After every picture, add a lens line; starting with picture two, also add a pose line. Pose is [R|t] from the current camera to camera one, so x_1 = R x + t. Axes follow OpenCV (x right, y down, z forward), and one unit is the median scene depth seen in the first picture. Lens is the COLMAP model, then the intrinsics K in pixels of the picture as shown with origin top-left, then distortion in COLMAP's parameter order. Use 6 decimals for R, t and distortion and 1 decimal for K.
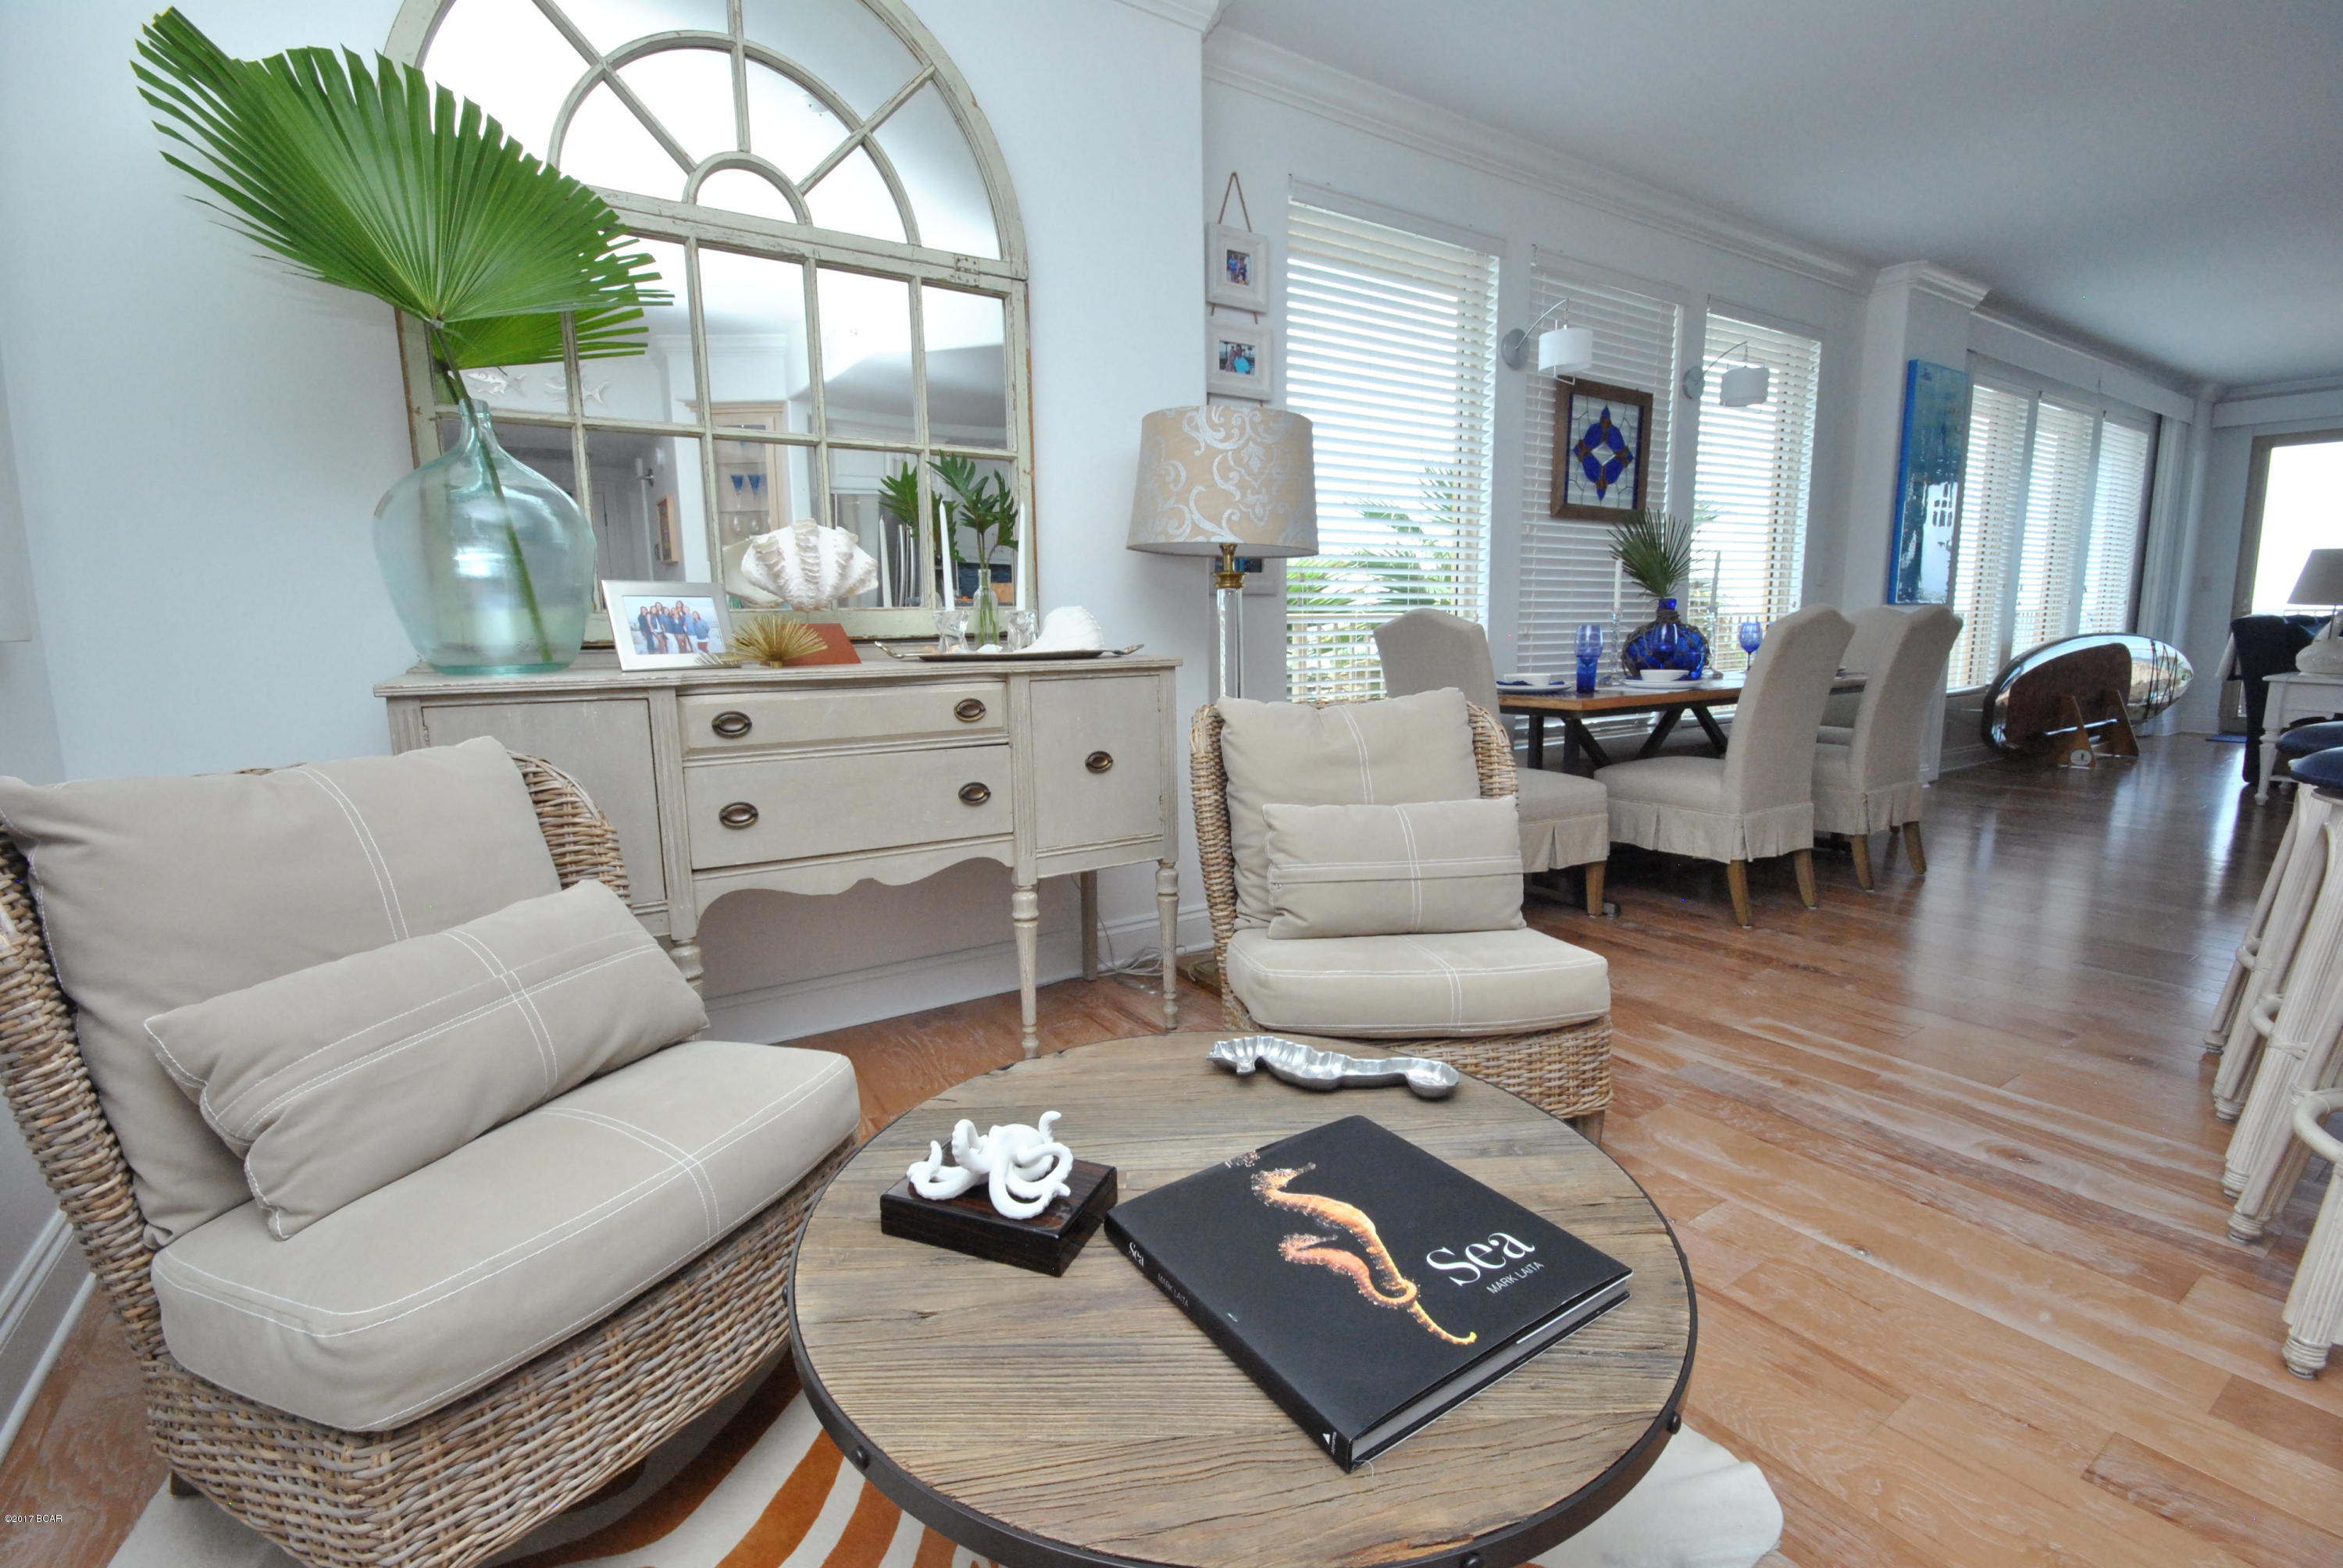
lens RADIAL K [[1034.5, 0, 1180.6], [0, 1034.5, 785.5], [0, 0, 1]] dist [0.007841, -0.010492]
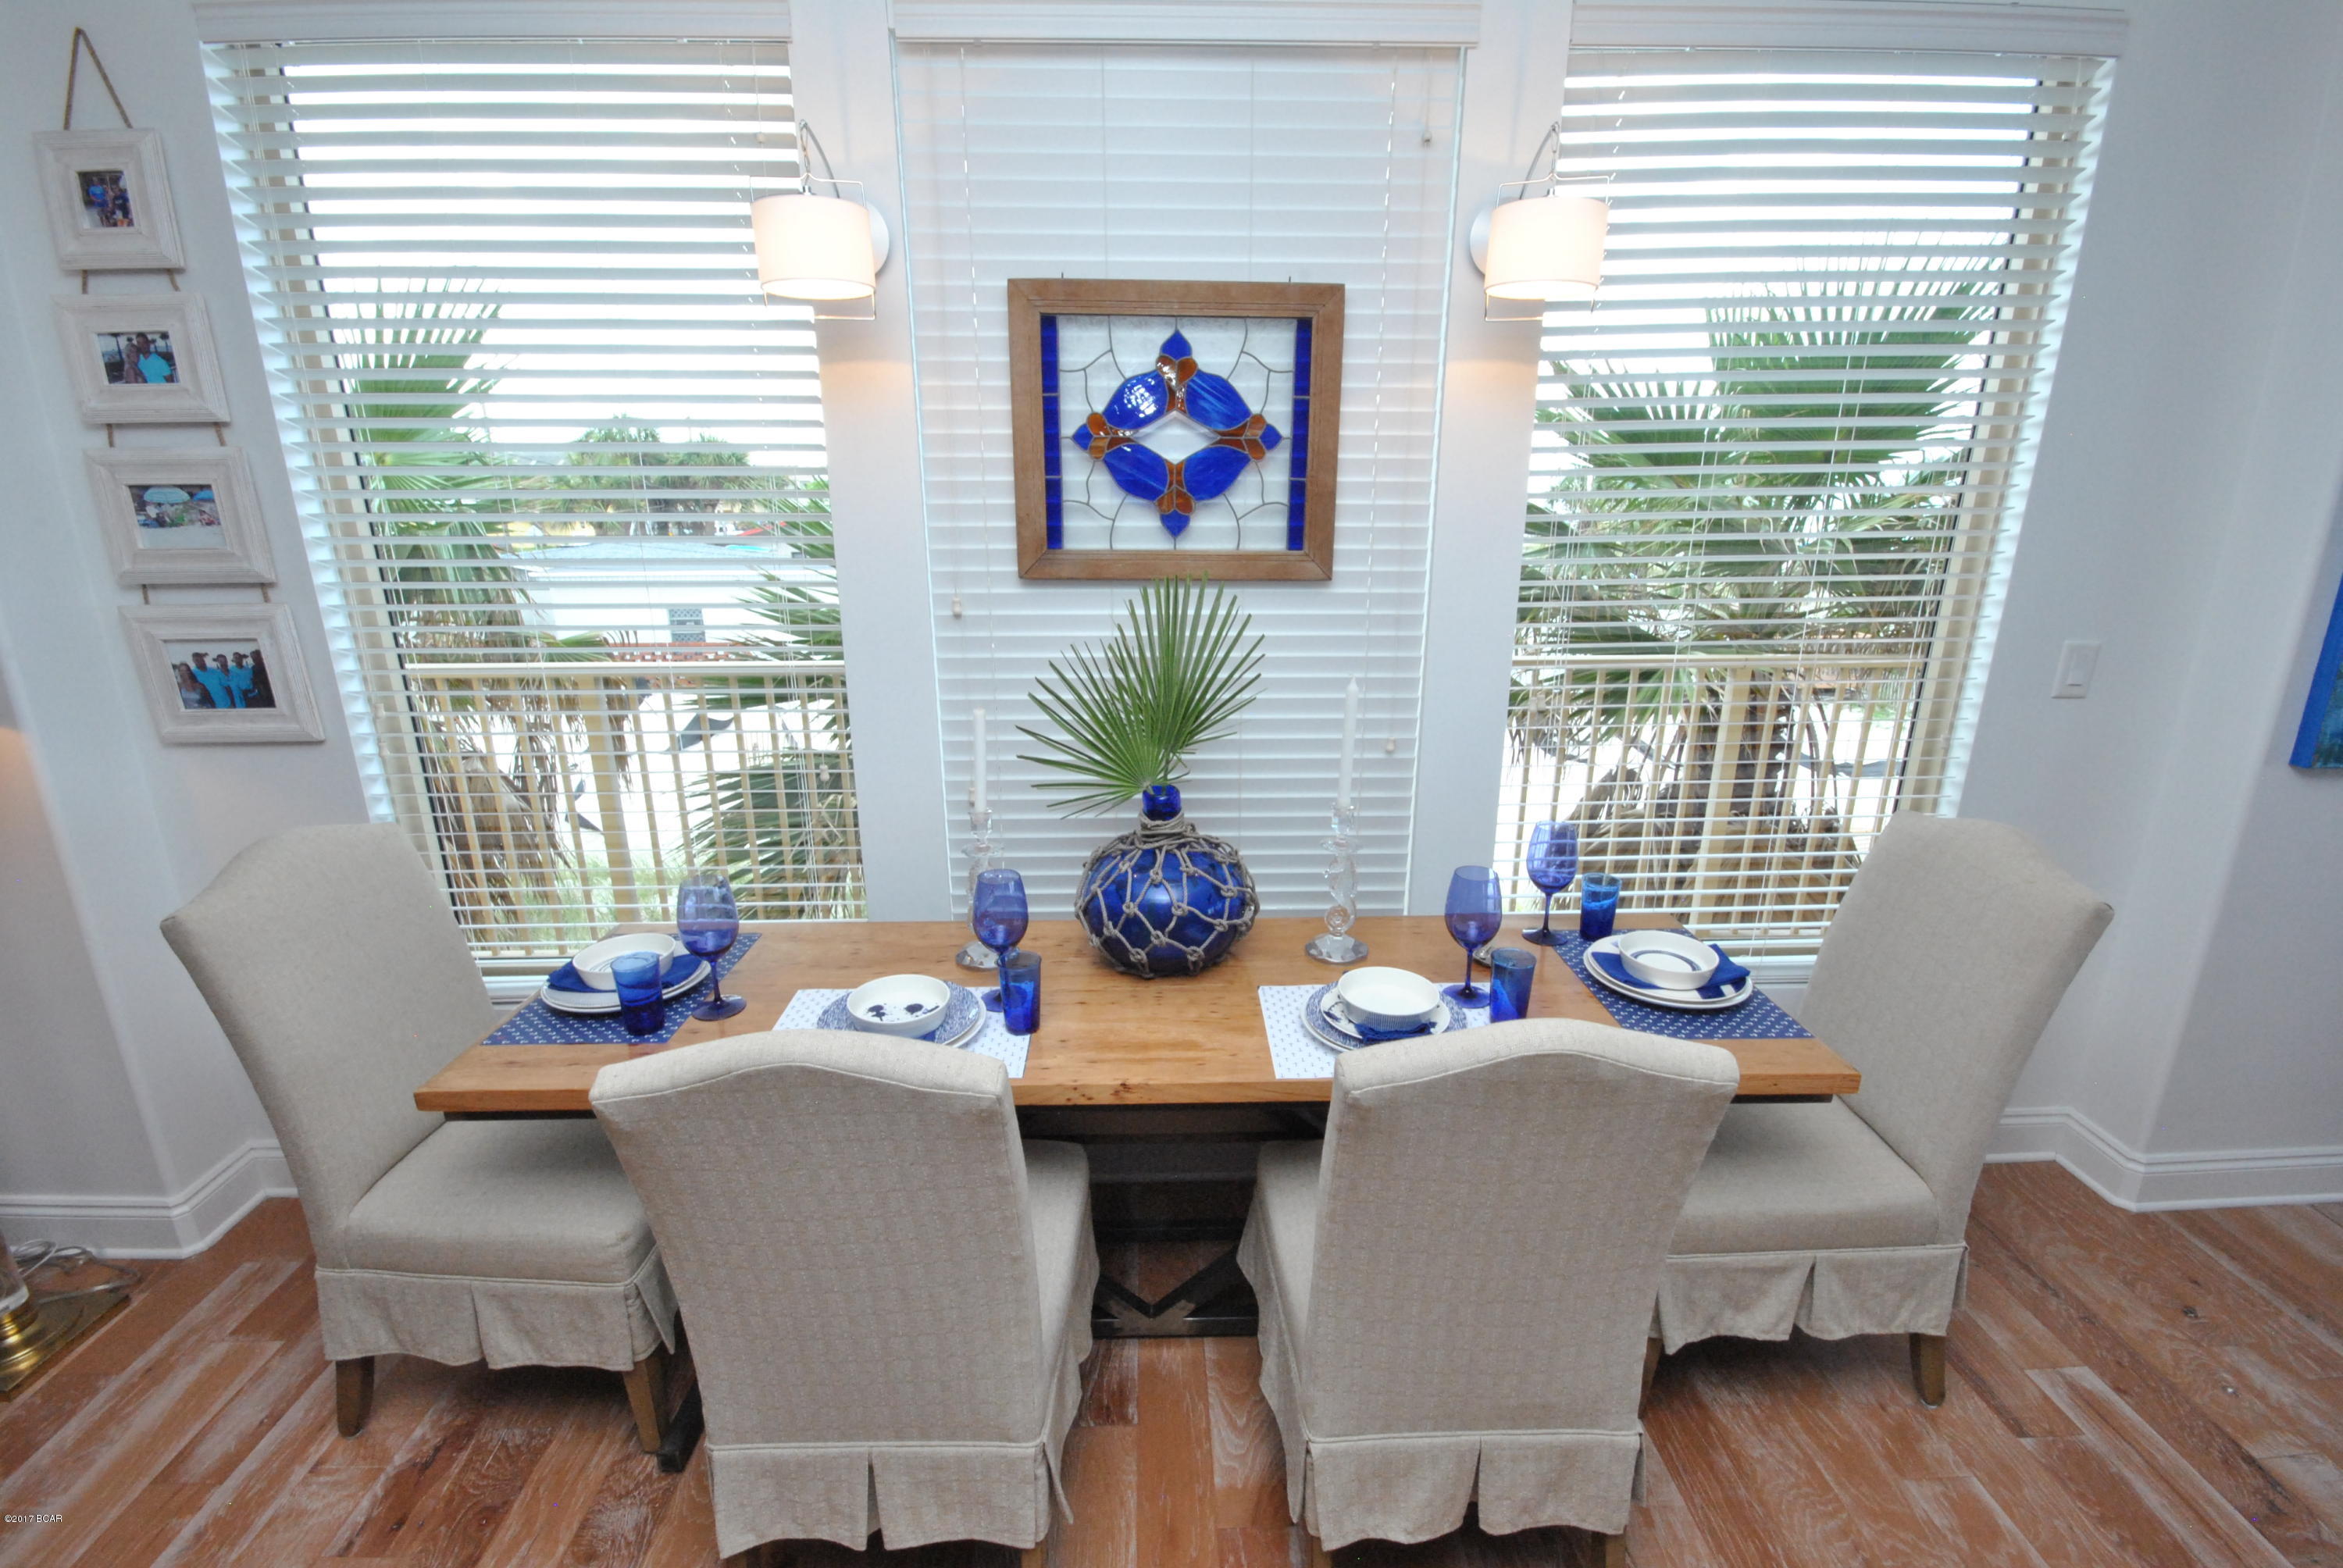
lens RADIAL K [[1034.5, 0, 1180.6], [0, 1034.5, 782.2], [0, 0, 1]] dist [0.007841, -0.010492]
pose [[0.845076, 0.161319, -0.509729, 1.250046], [-0.093353, 0.983270, 0.156416, -0.451175], [0.526434, -0.084598, 0.845997, 1.114712]]
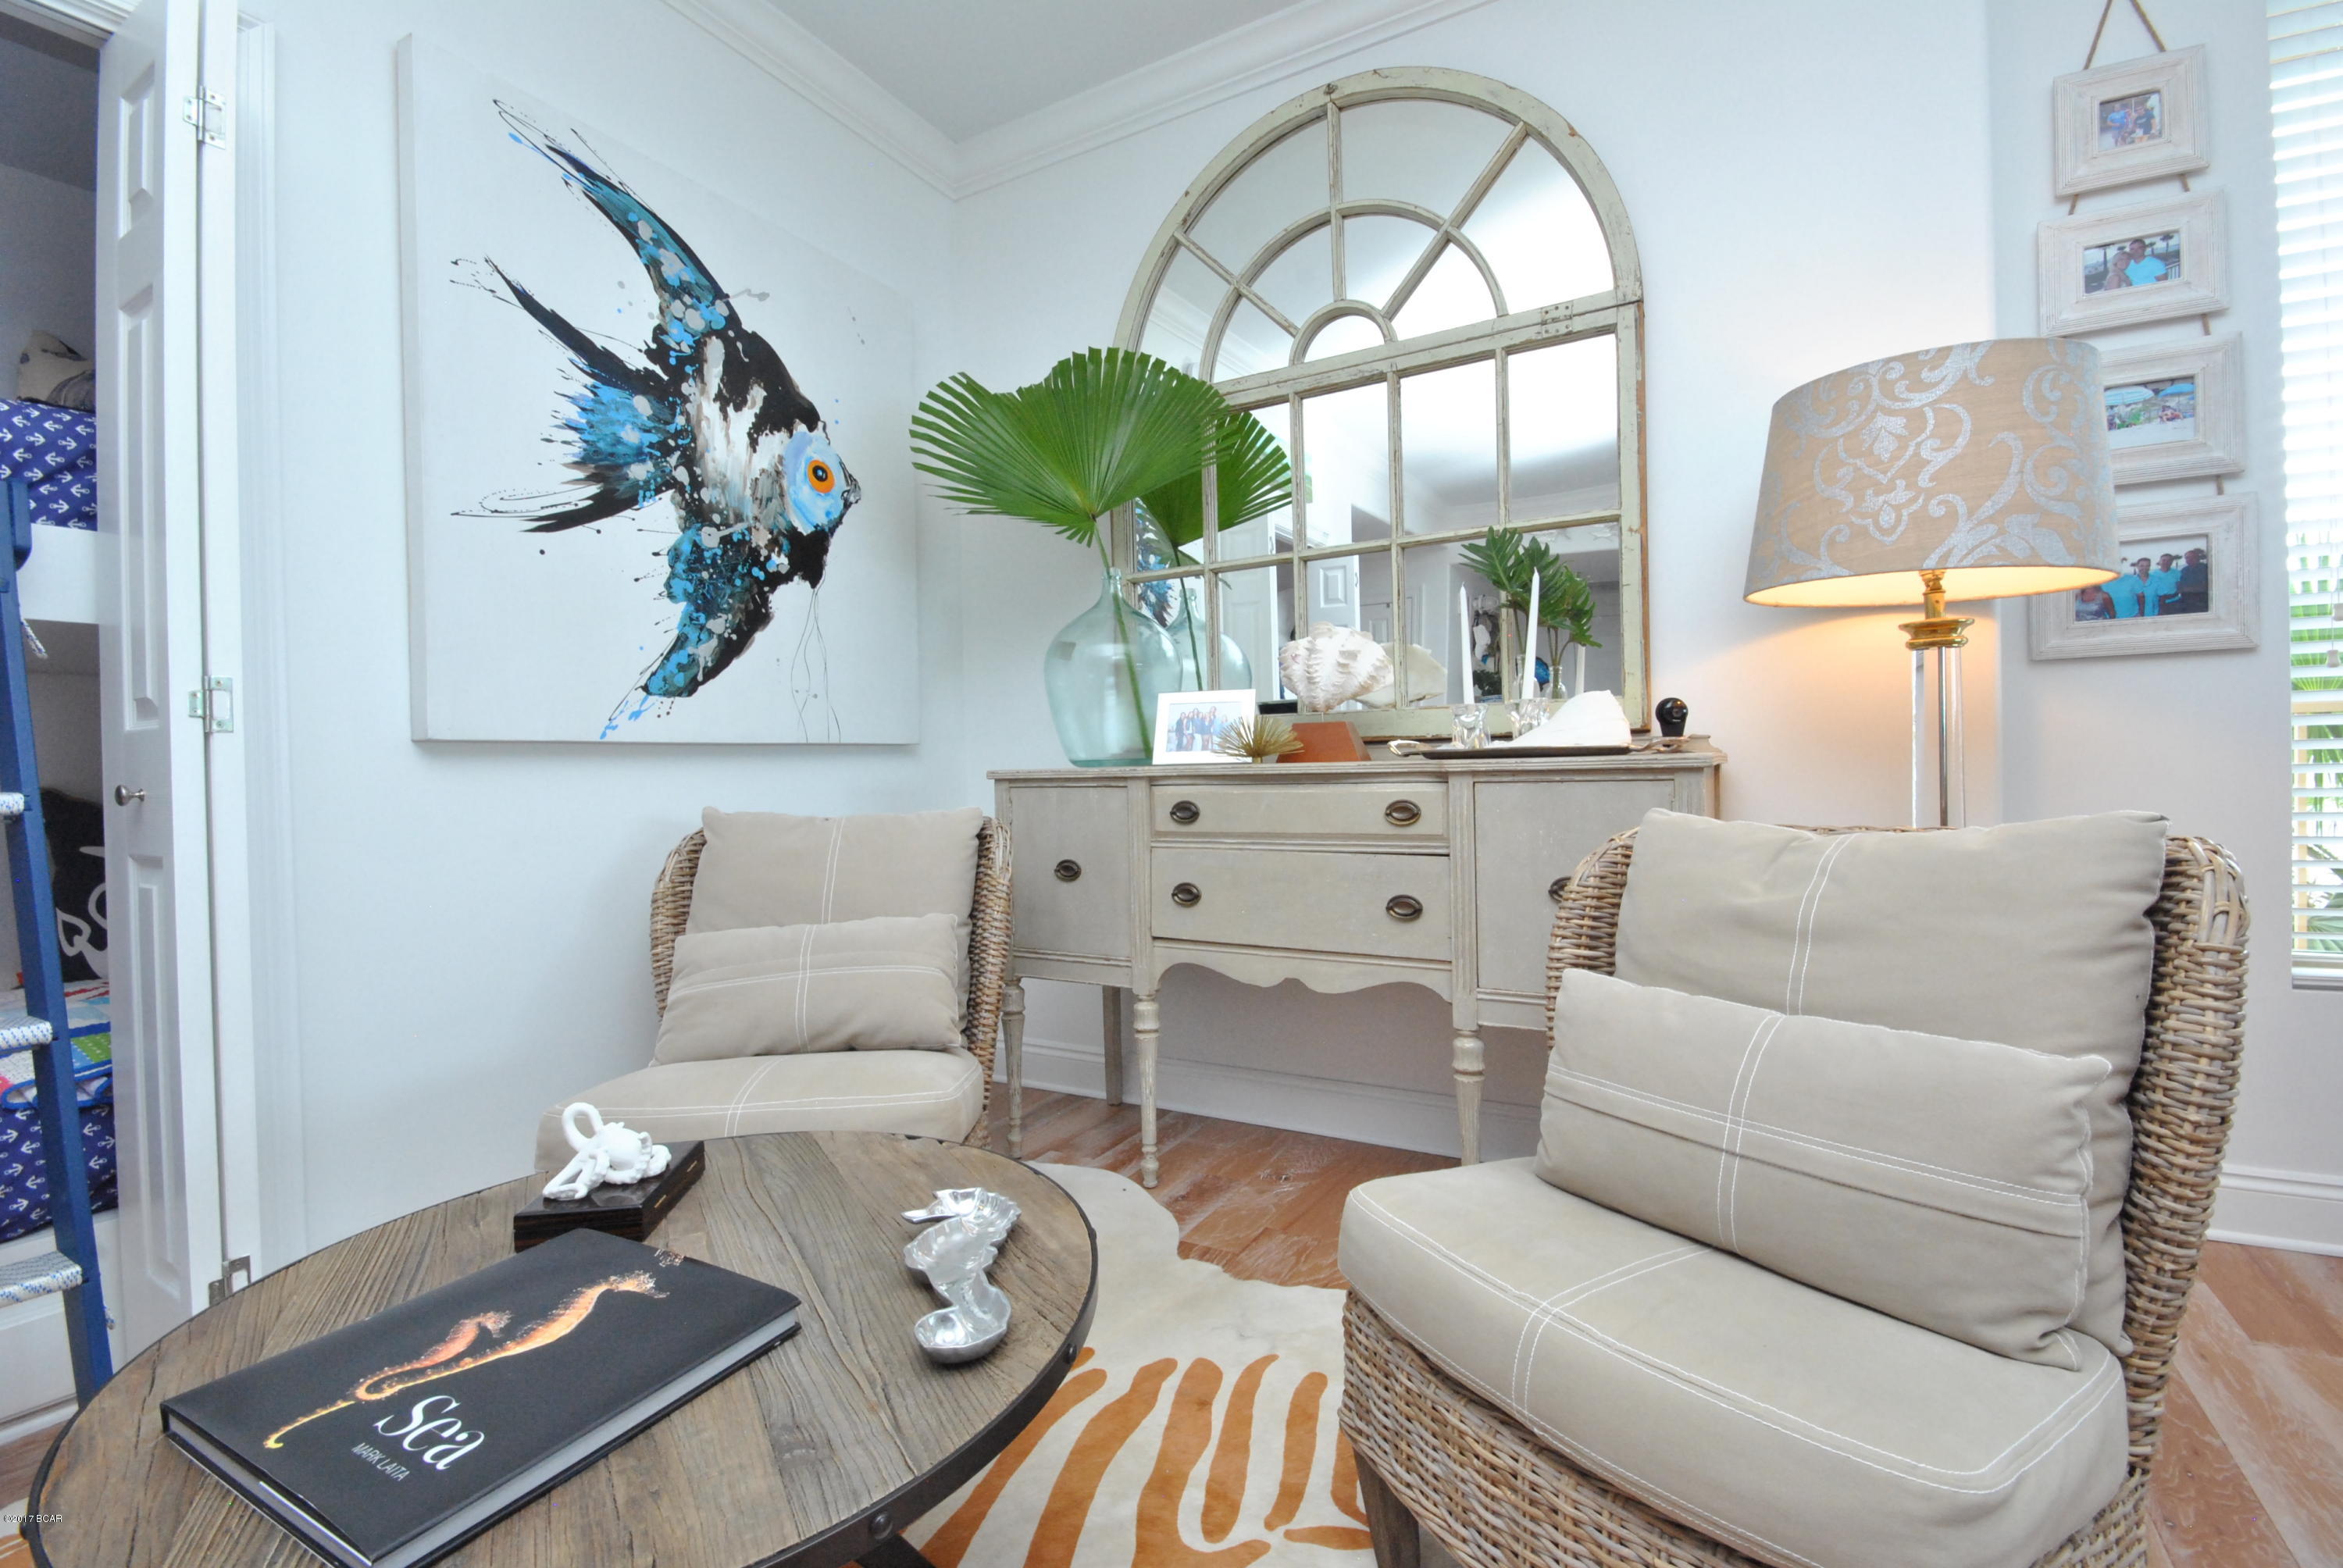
lens RADIAL K [[1034.5, 0, 1175.0], [0, 1034.5, 782.0], [0, 0, 1]] dist [0.007841, -0.010492]
pose [[0.454815, 0.014267, -0.890472, 0.470646], [-0.120243, 0.991700, -0.045526, -0.032622], [0.882431, 0.127779, 0.452755, 0.398516]]
